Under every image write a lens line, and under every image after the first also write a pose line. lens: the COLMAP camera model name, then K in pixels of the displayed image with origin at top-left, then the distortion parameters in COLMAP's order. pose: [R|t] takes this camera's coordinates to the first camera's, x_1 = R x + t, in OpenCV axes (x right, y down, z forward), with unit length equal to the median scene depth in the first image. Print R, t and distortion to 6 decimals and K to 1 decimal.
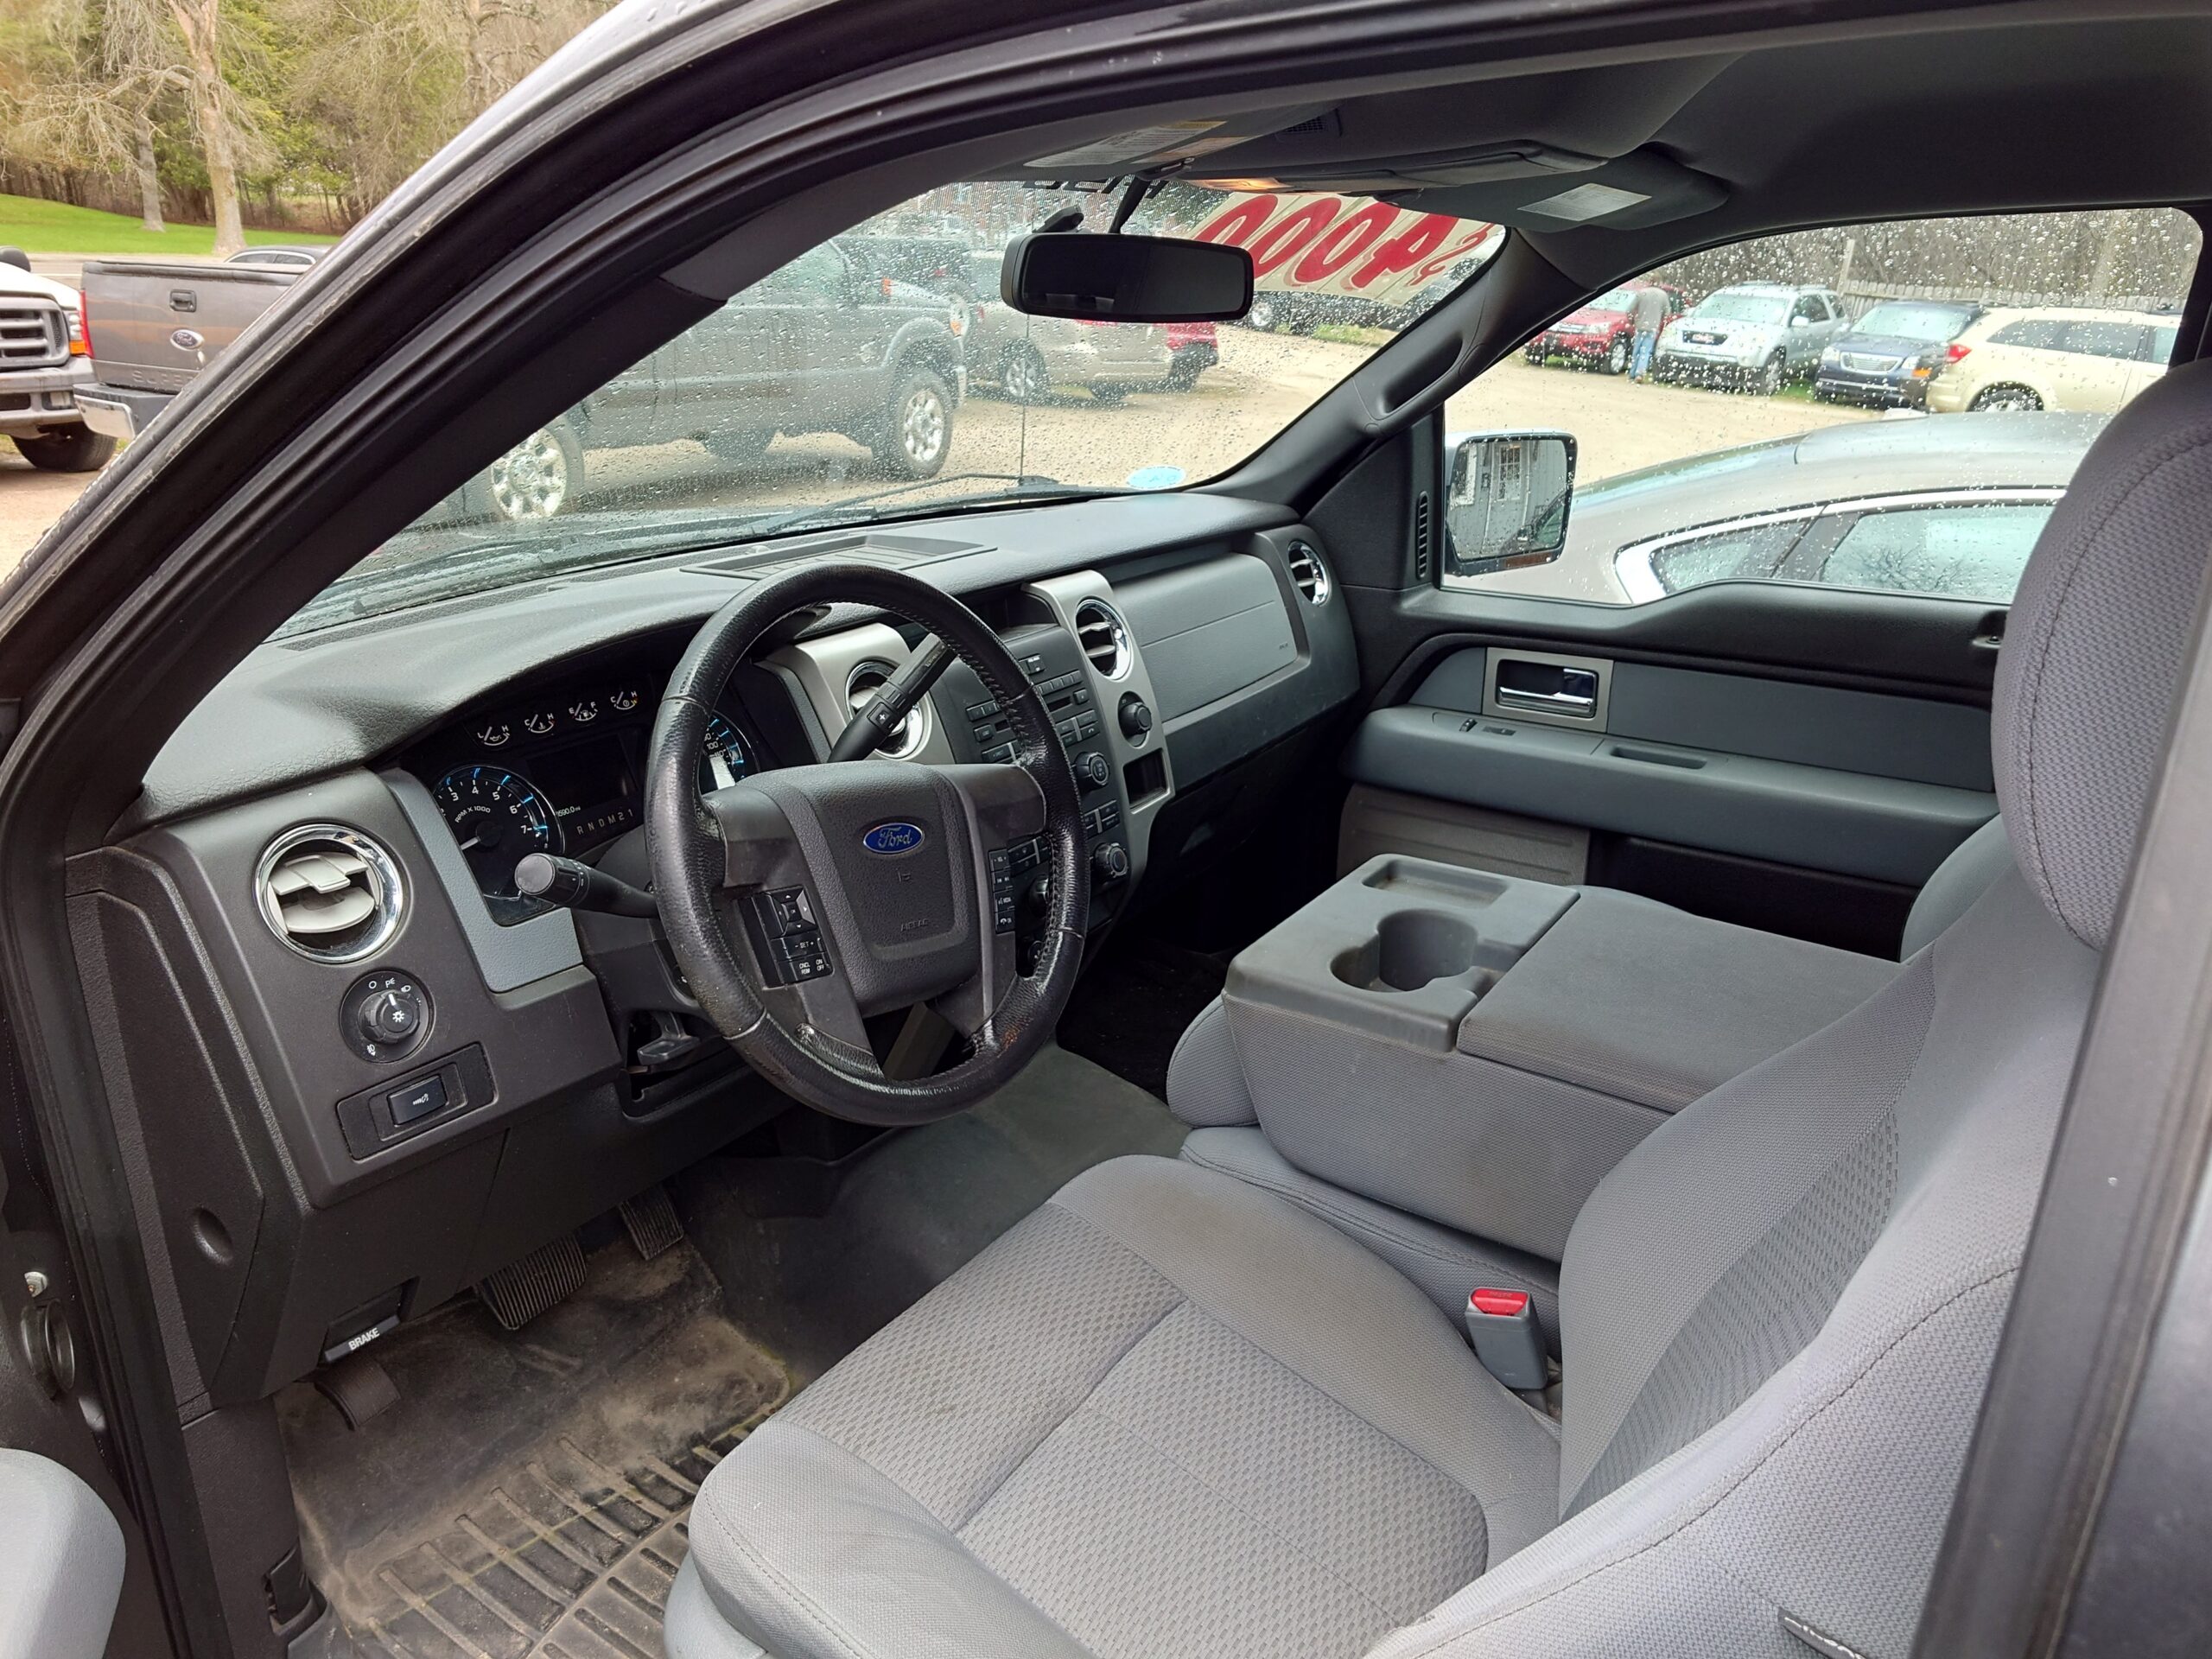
lens RADIAL K [[1513.5, 0, 1106.8], [0, 1513.5, 828.4], [0, 0, 1]] dist [0.006072, -0.000335]
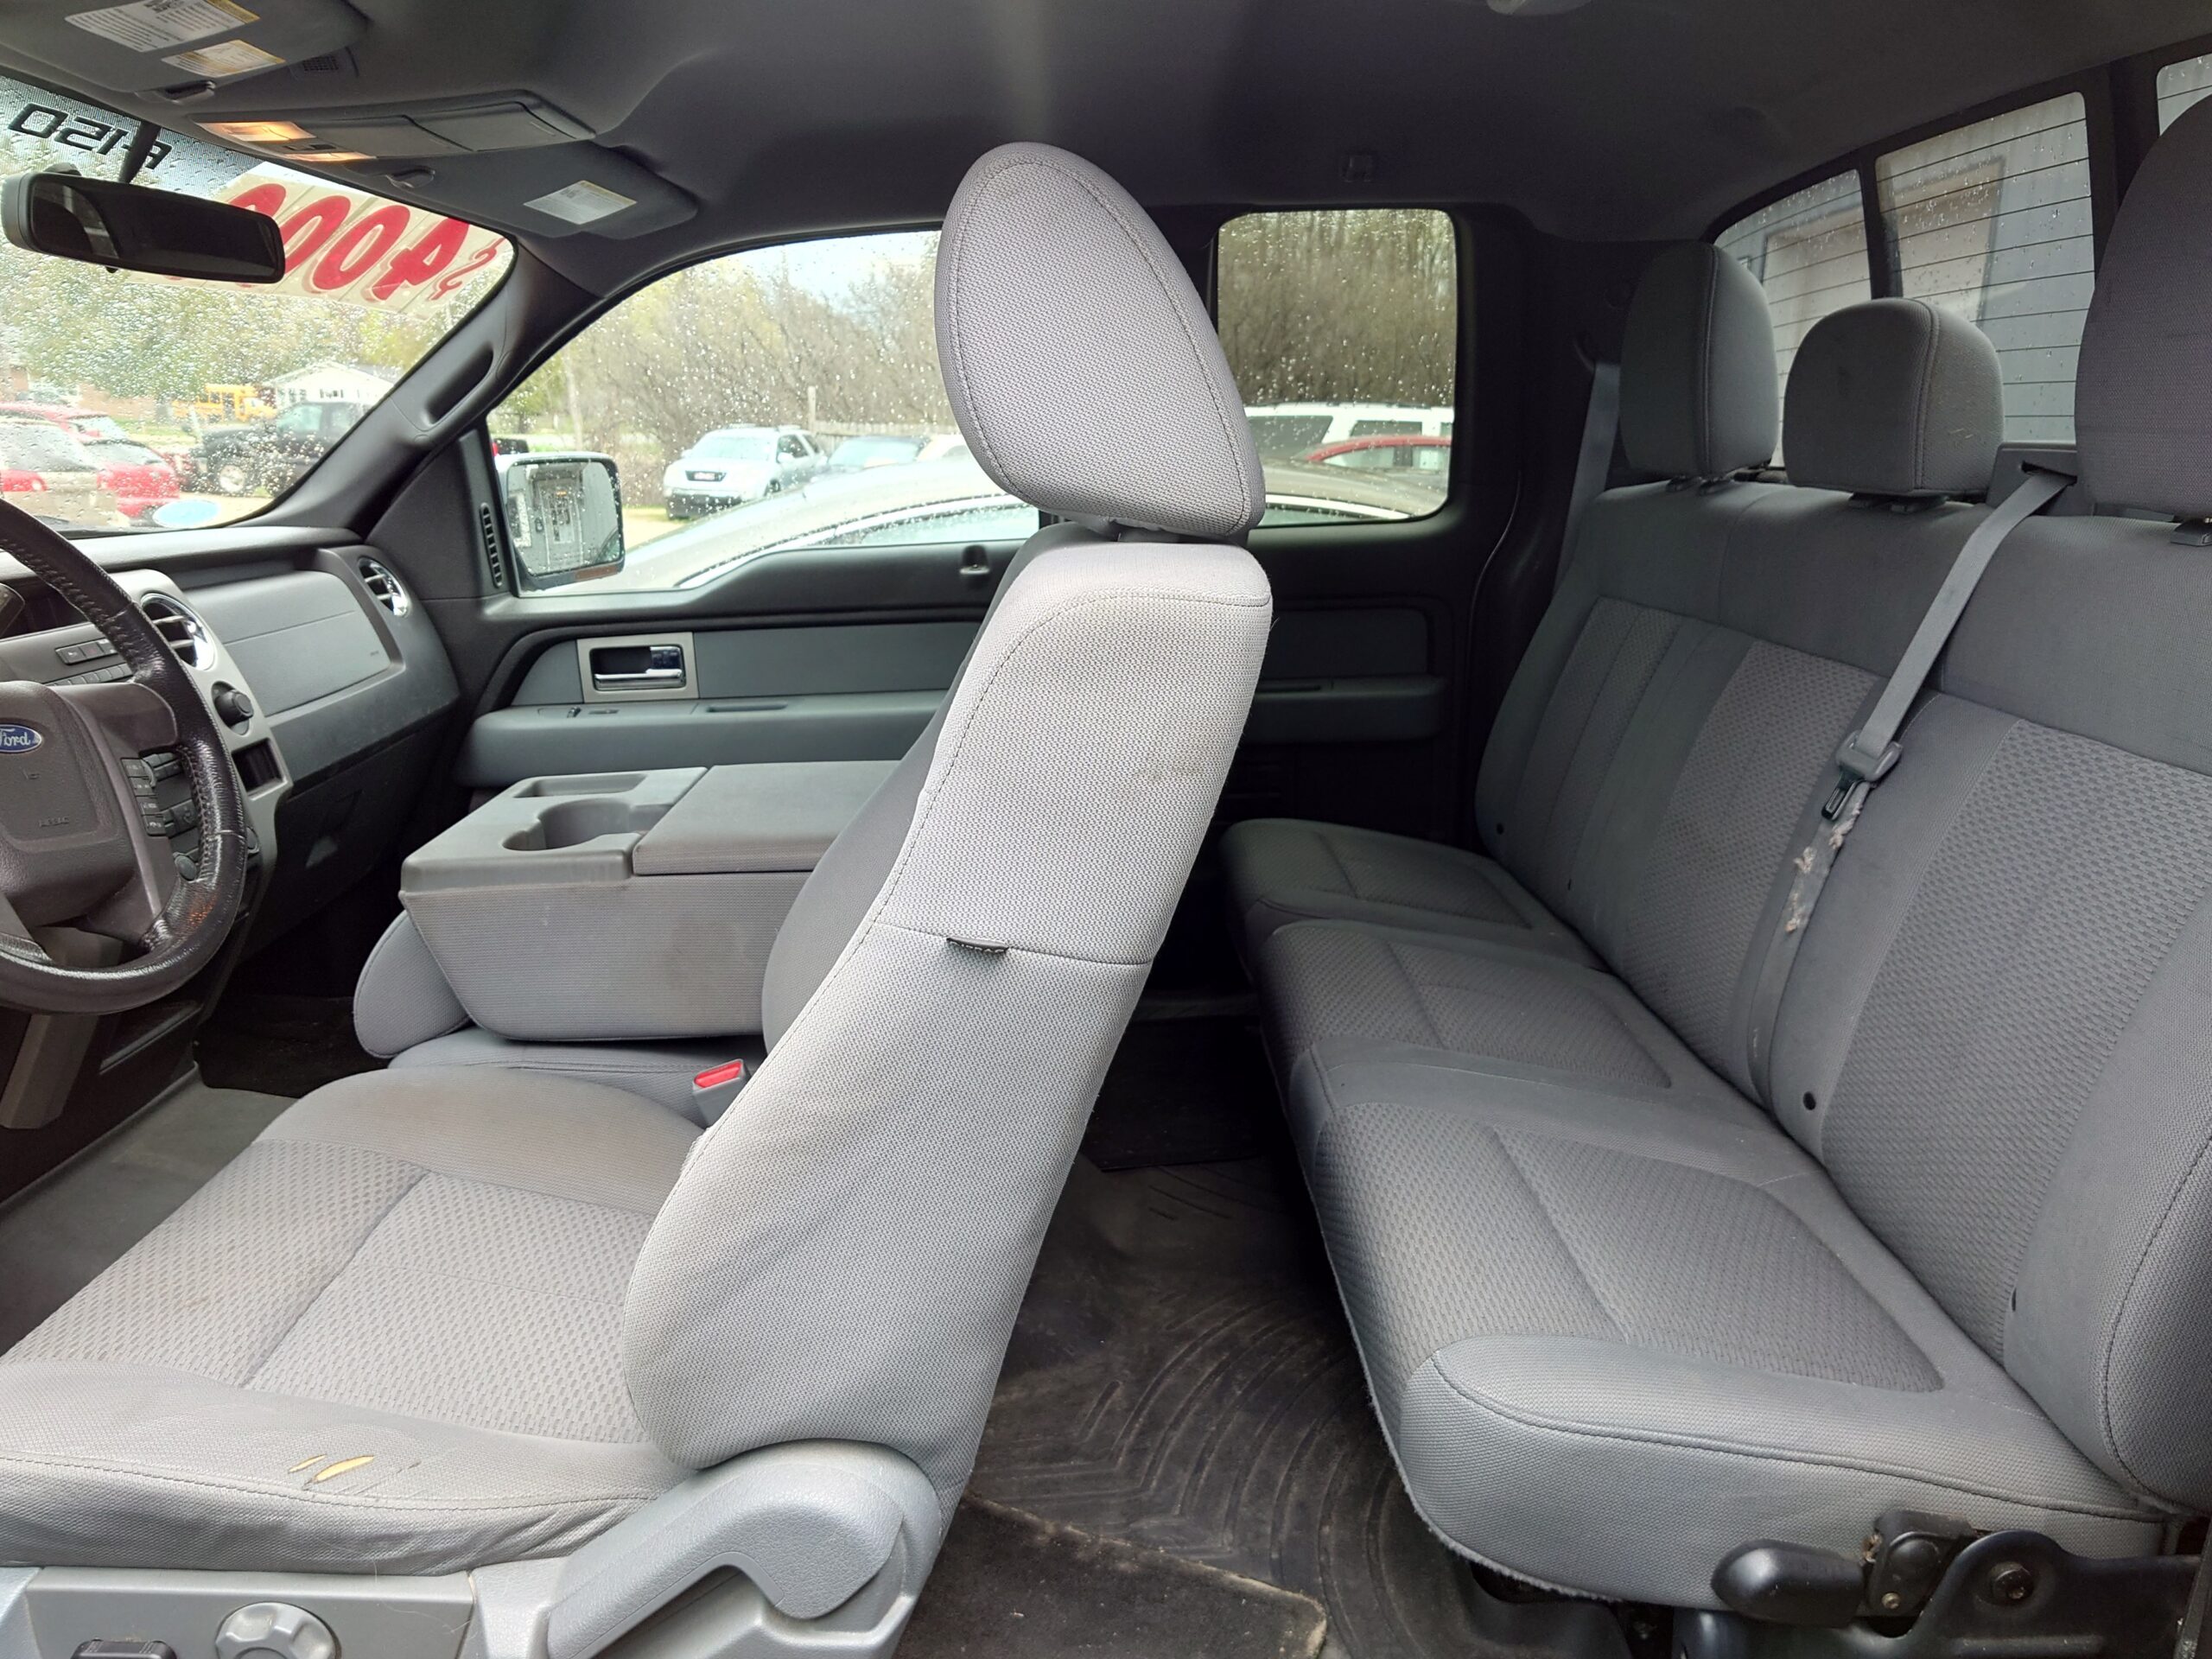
lens RADIAL K [[1513.5, 0, 1103.0], [0, 1513.5, 830.8], [0, 0, 1]] dist [0.006072, -0.000335]
pose [[0.818487, -0.176660, 0.546691, -0.105370], [0.229046, 0.972998, -0.028500, 0.241386], [-0.526894, 0.148544, 0.836850, -0.157845]]
